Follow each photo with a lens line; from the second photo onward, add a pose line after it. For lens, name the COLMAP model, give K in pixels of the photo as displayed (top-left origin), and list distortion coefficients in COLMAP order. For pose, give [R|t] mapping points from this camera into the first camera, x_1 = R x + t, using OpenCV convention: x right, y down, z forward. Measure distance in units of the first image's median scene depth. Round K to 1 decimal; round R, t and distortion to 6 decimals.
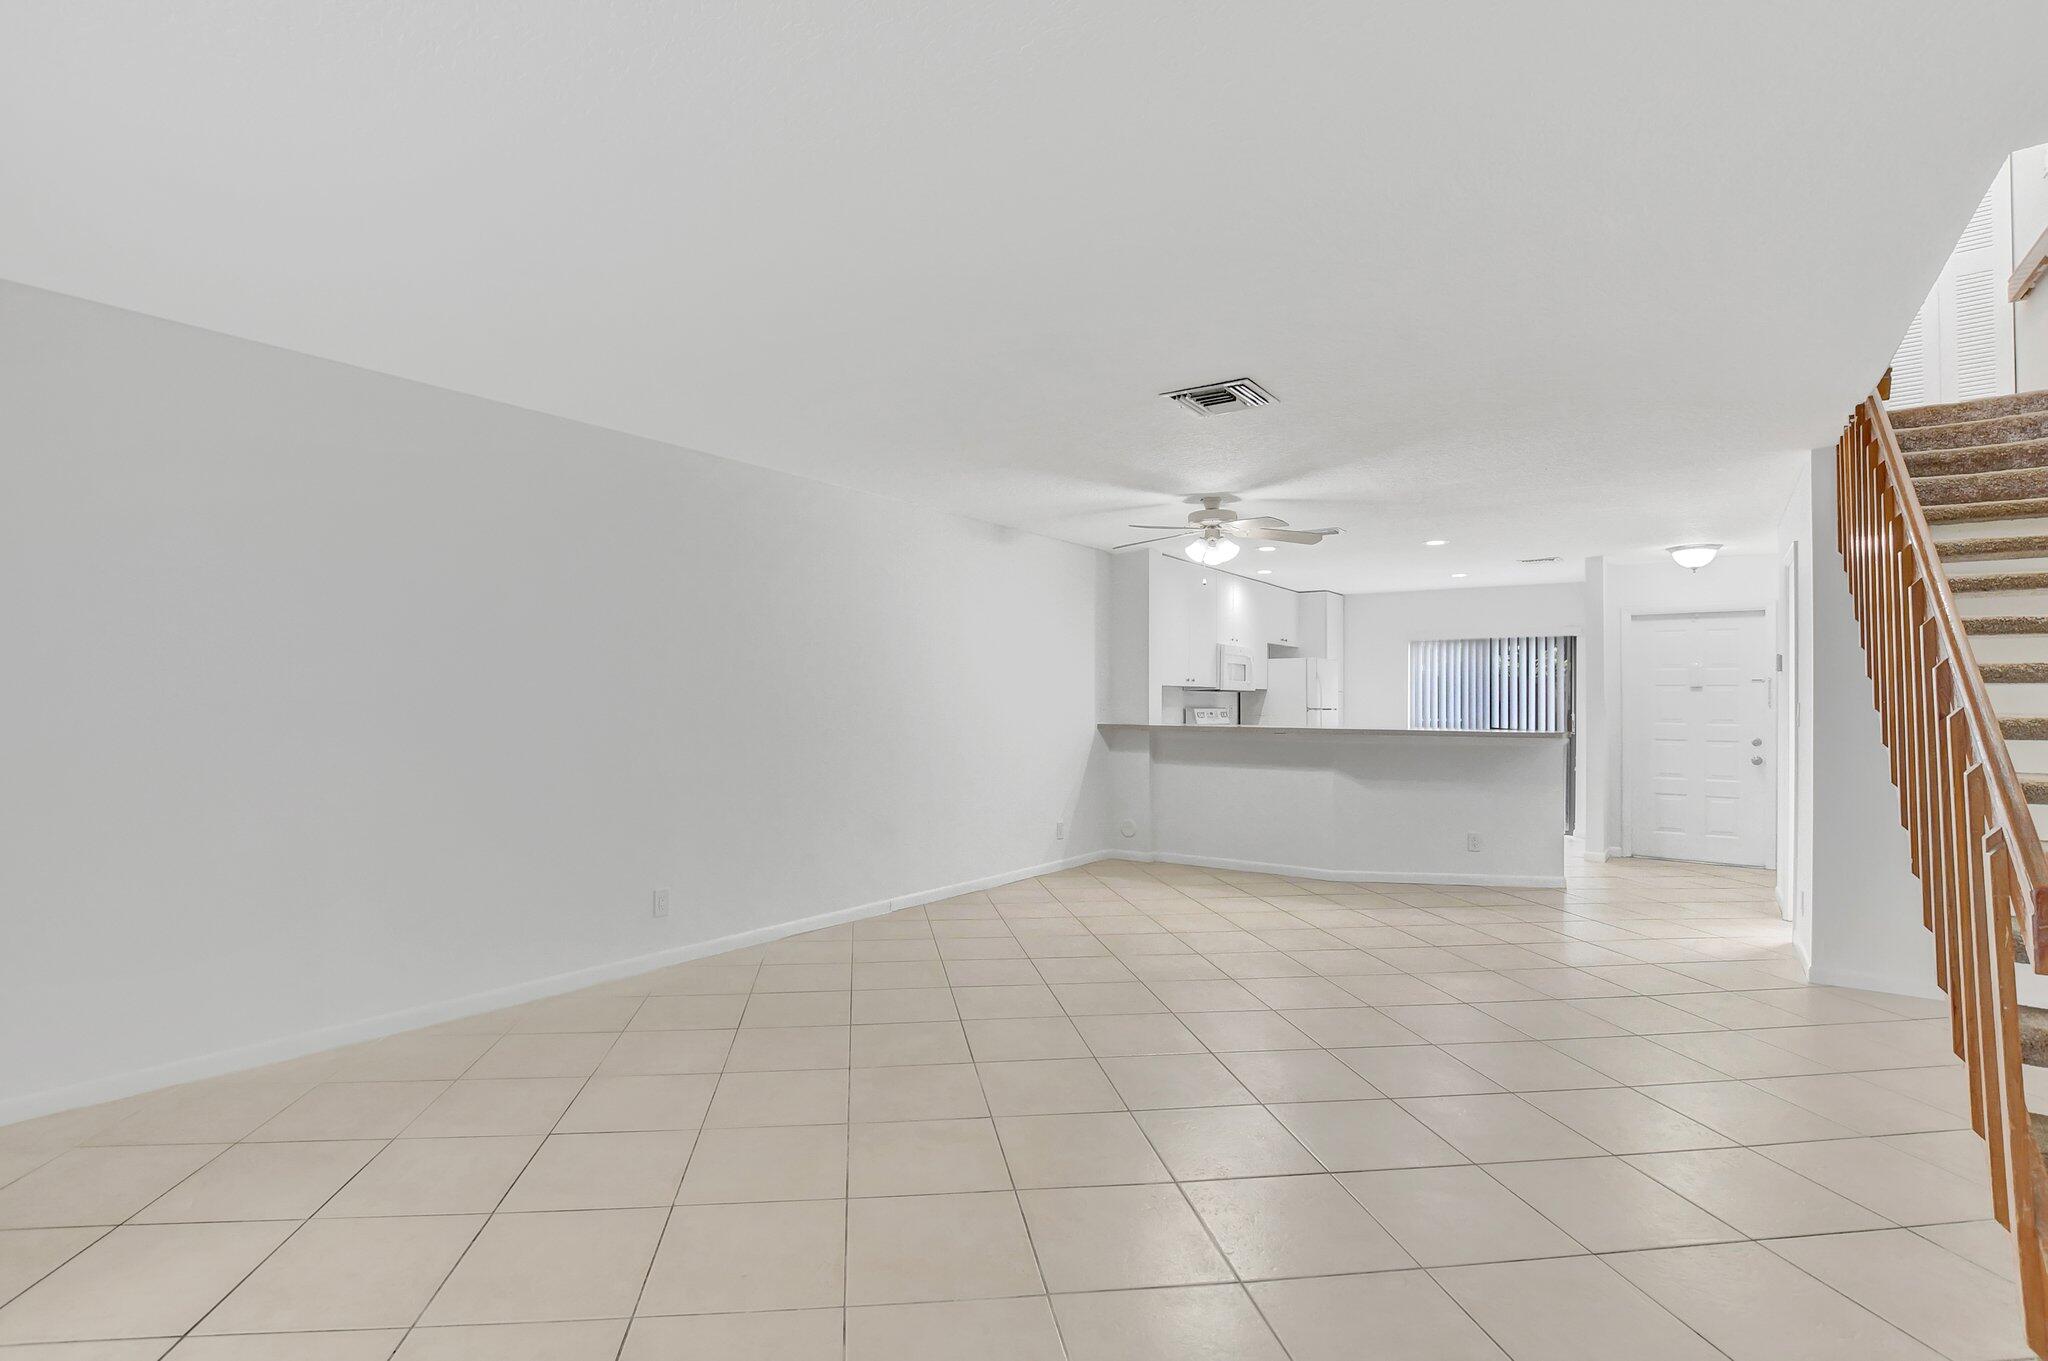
lens RADIAL K [[942.7, 0, 1023.8], [0, 942.7, 694.7], [0, 0, 1]] dist [-0.012603, 0.000073]
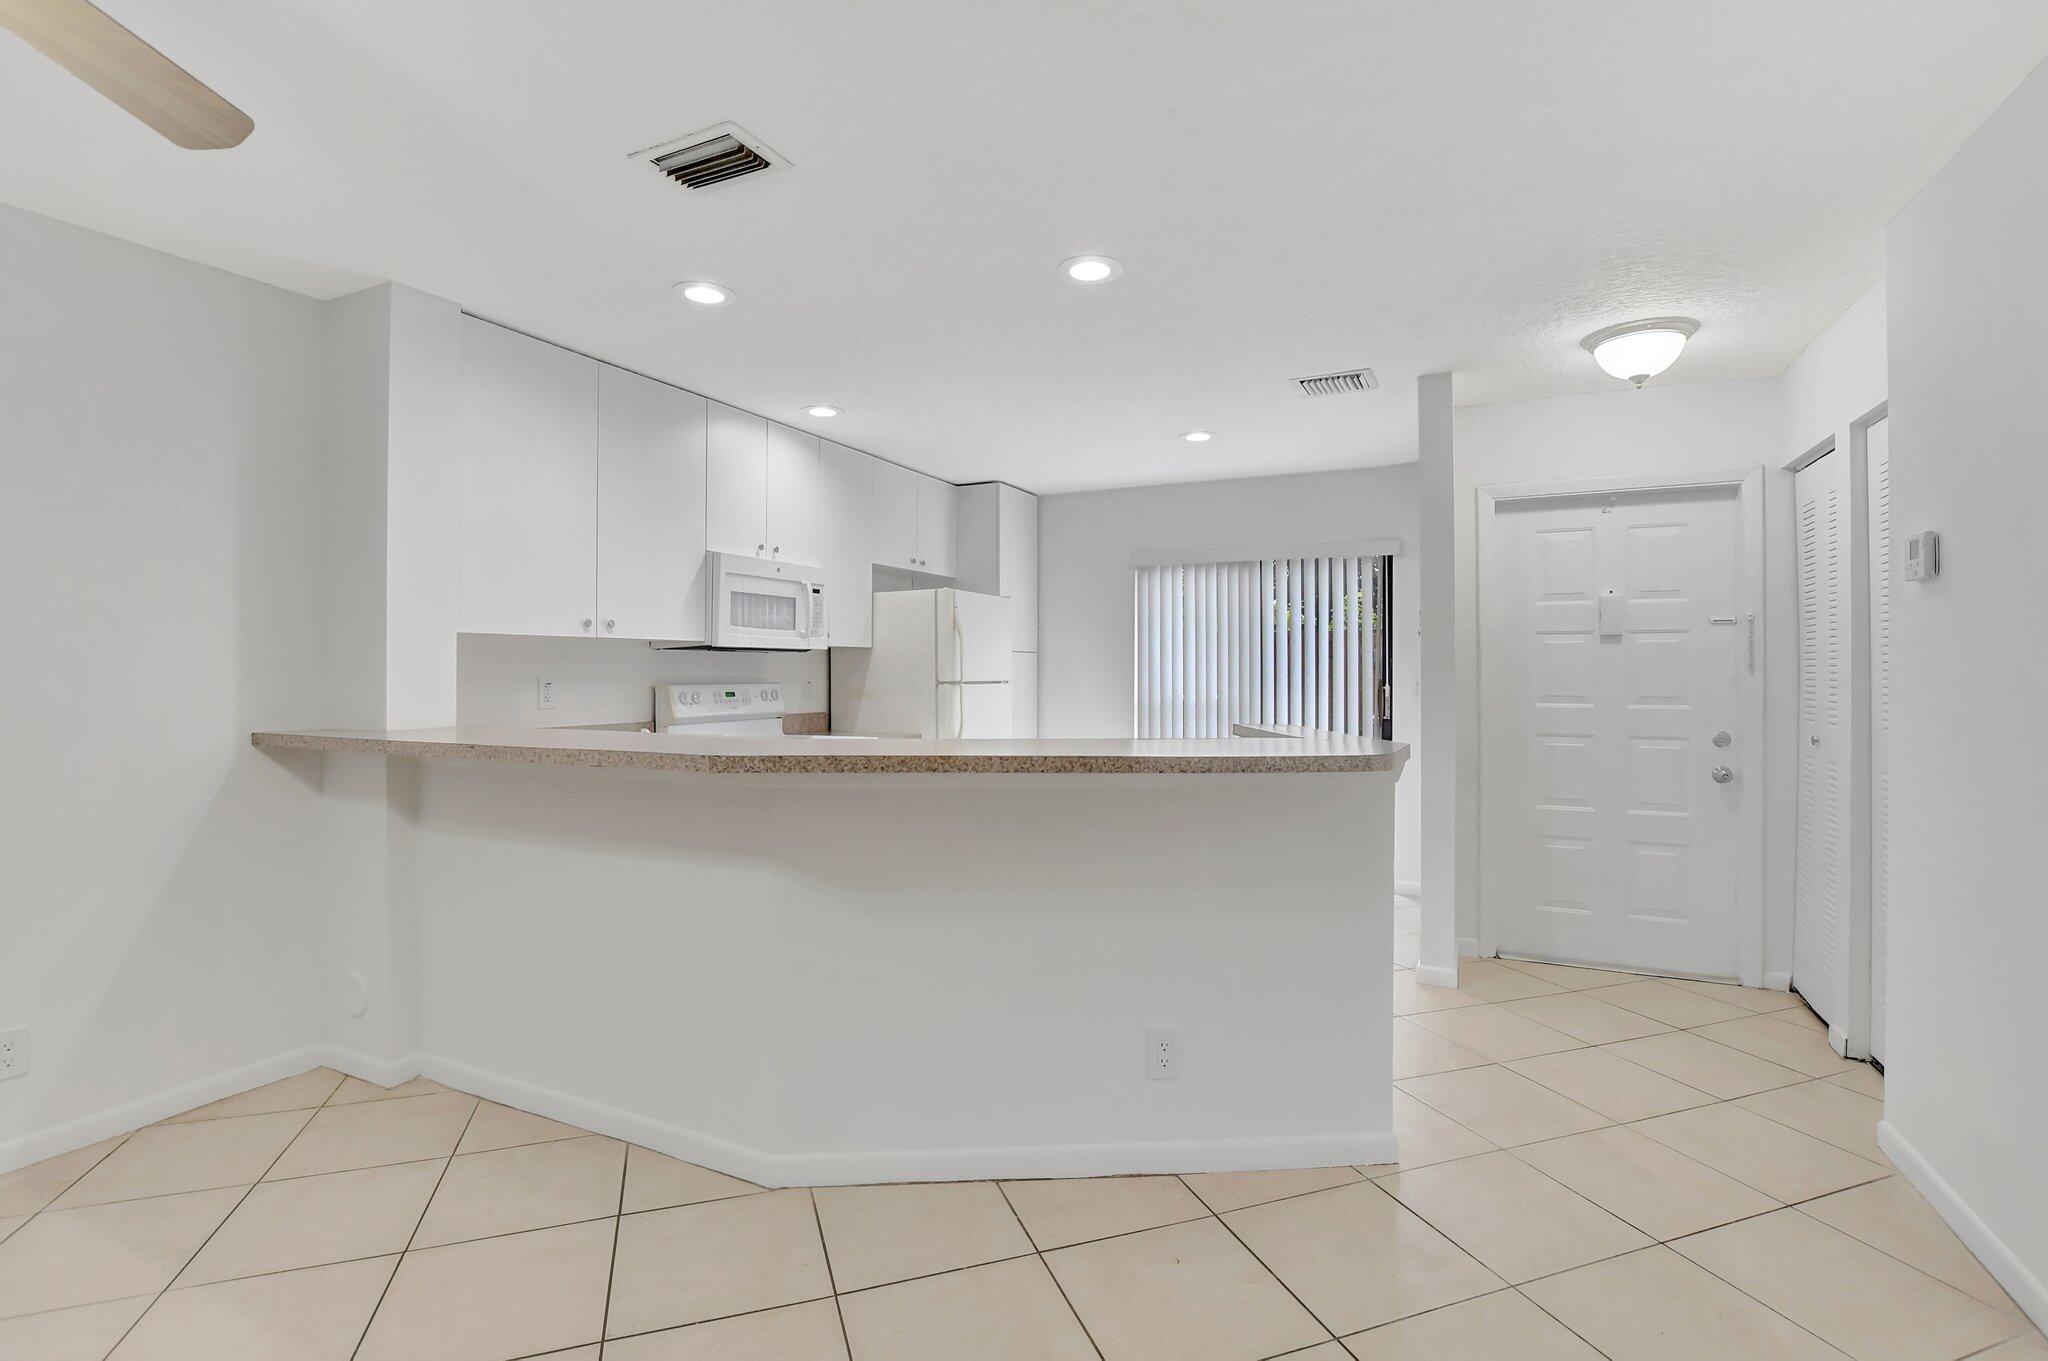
lens RADIAL K [[927.5, 0, 1019.5], [0, 927.5, 670.2], [0, 0, 1]] dist [-0.015836, -0.000043]
pose [[0.986076, -0.010195, 0.165983, 0.305147], [0.008337, 0.999895, 0.011888, 0.002566], [-0.166086, -0.010339, 0.986057, 0.548026]]
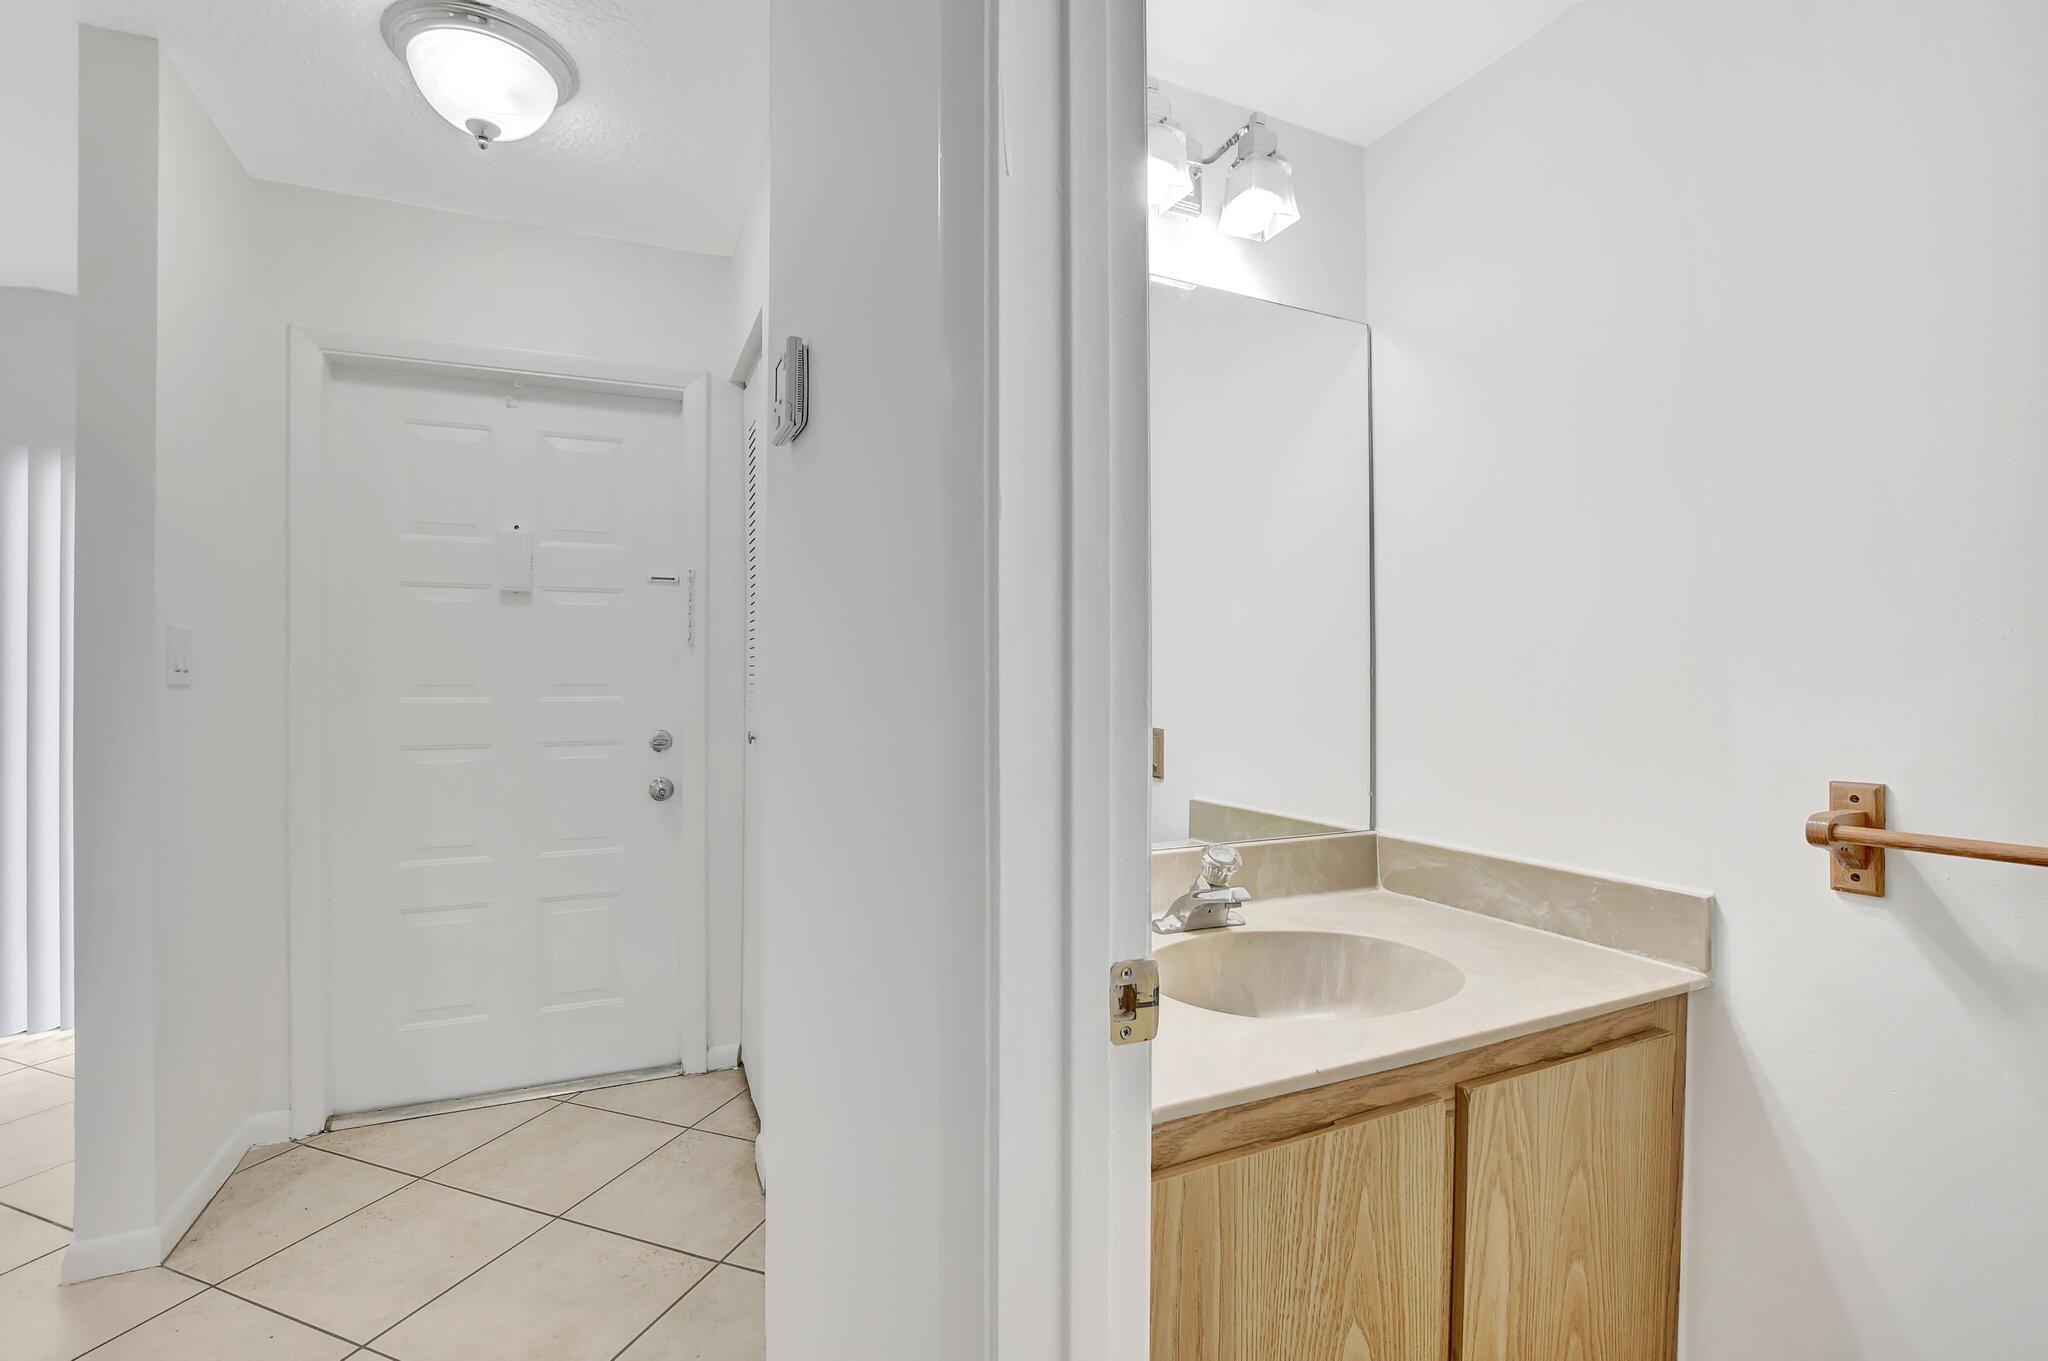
lens RADIAL K [[883.4, 0, 978.1], [0, 883.4, 663.7], [0, 0, 1]] dist [-0.000222, -0.009399]
pose [[0.531090, 0.001722, 0.847314, 0.535718], [-0.004534, 0.999989, 0.000810, 0.017682], [-0.847304, -0.004272, 0.531092, 0.684906]]
